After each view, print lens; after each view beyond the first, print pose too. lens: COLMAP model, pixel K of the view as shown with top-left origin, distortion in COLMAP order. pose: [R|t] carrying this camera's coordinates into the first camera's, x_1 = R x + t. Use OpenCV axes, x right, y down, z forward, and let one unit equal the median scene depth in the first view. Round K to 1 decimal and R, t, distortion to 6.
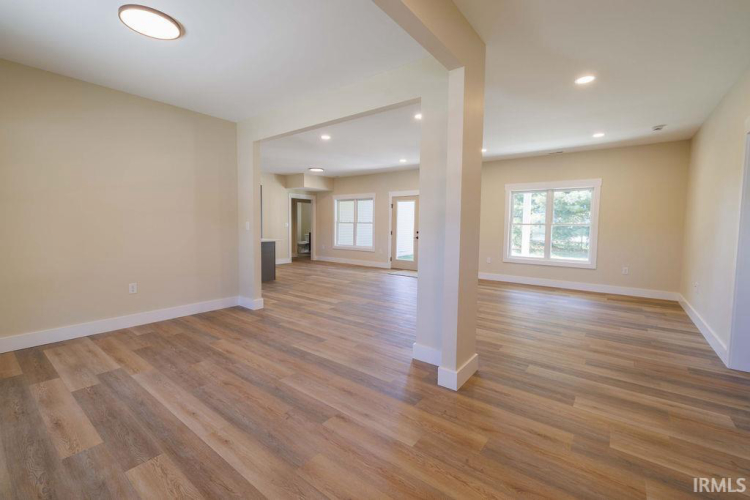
lens RADIAL K [[320.5, 0, 374.8], [0, 320.5, 246.6], [0, 0, 1]] dist [0.001259, 0.000371]
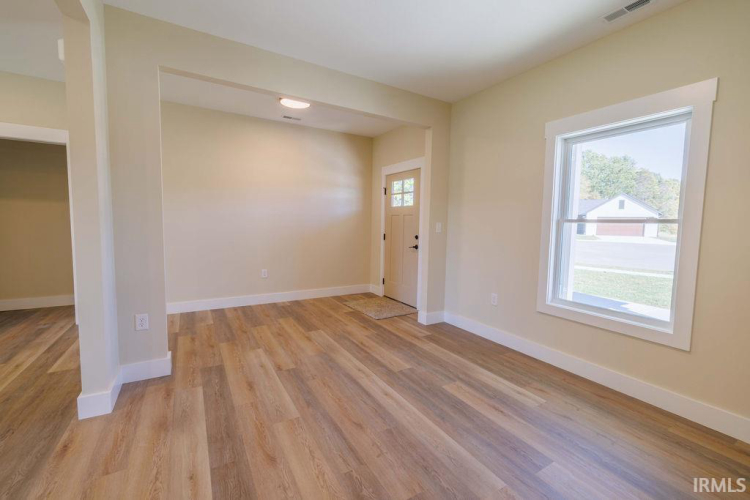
lens RADIAL K [[313.7, 0, 374.9], [0, 313.7, 246.4], [0, 0, 1]] dist [0.000350, 0.000264]
pose [[-0.929022, -0.060161, 0.365100, -0.324788], [-0.007061, 0.989397, 0.145066, -0.053184], [-0.369956, 0.132192, -0.919597, 0.706743]]
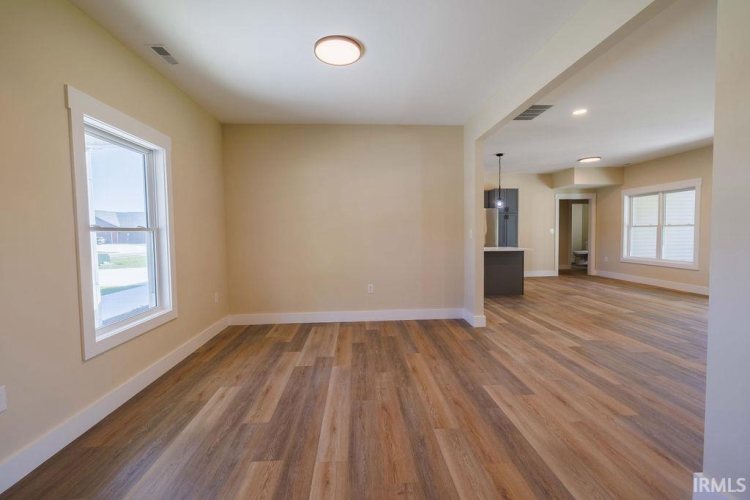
lens RADIAL K [[313.7, 0, 374.9], [0, 313.7, 246.4], [0, 0, 1]] dist [0.000350, 0.000264]
pose [[0.655426, 0.012230, -0.755160, 0.081801], [-0.029871, 0.999506, -0.009739, -0.009369], [0.754668, 0.028941, 0.655468, 0.164783]]
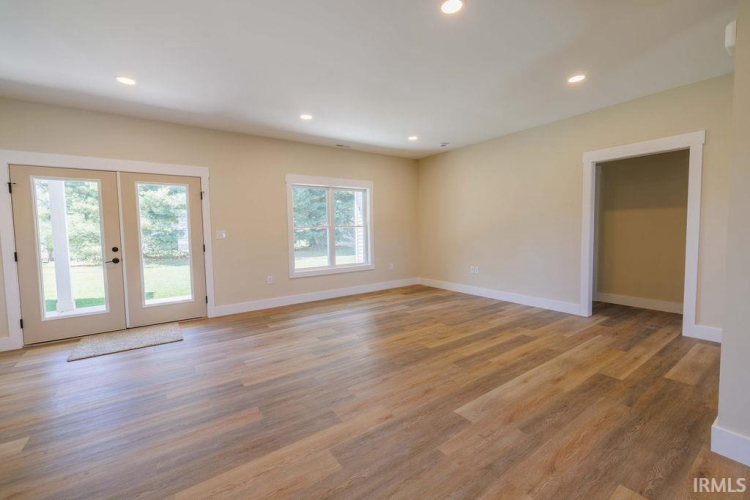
lens RADIAL K [[313.7, 0, 374.9], [0, 313.7, 246.4], [0, 0, 1]] dist [0.000350, 0.000264]
pose [[0.296361, -0.073217, 0.952266, -0.283167], [0.089485, 0.994800, 0.048638, -0.054971], [-0.950875, 0.070799, 0.301371, 0.739788]]
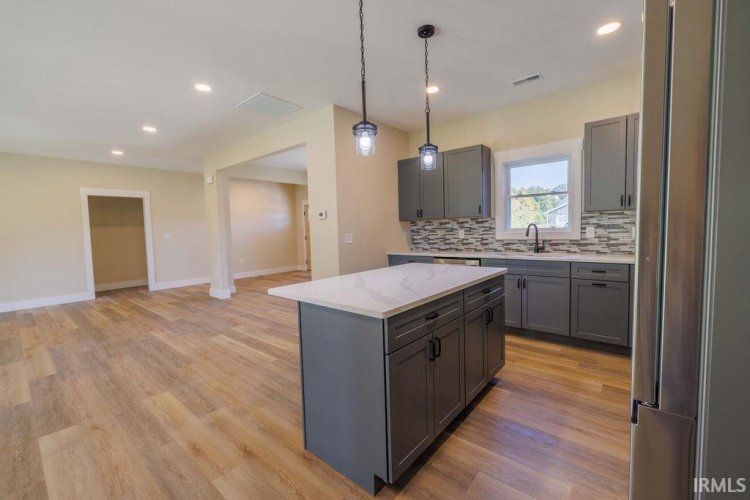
lens RADIAL K [[313.7, 0, 374.9], [0, 313.7, 246.4], [0, 0, 1]] dist [0.000350, 0.000264]
pose [[-0.998766, 0.014115, 0.047614, -0.465801], [0.019976, 0.991962, 0.124949, -0.107003], [-0.045467, 0.125746, -0.991020, 1.503171]]
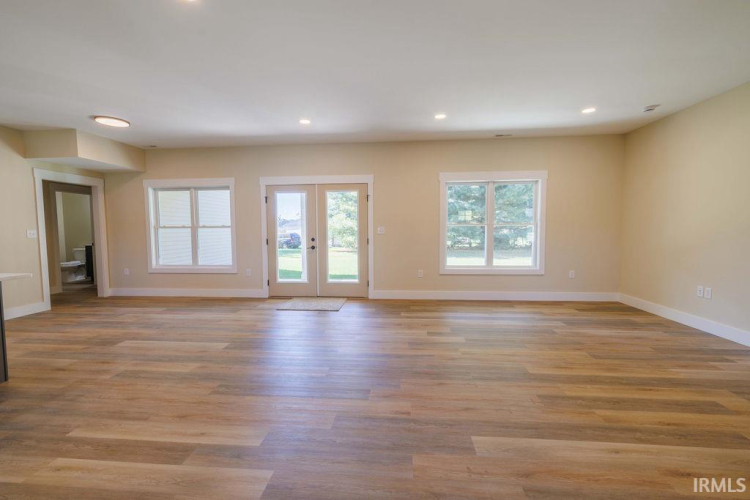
lens RADIAL K [[320.5, 0, 374.8], [0, 320.5, 246.6], [0, 0, 1]] dist [0.001259, 0.000371]
pose [[0.844517, -0.050395, 0.533152, -0.169625], [0.055794, 0.998424, 0.005995, -0.039374], [-0.532614, 0.024684, 0.845998, 0.545137]]
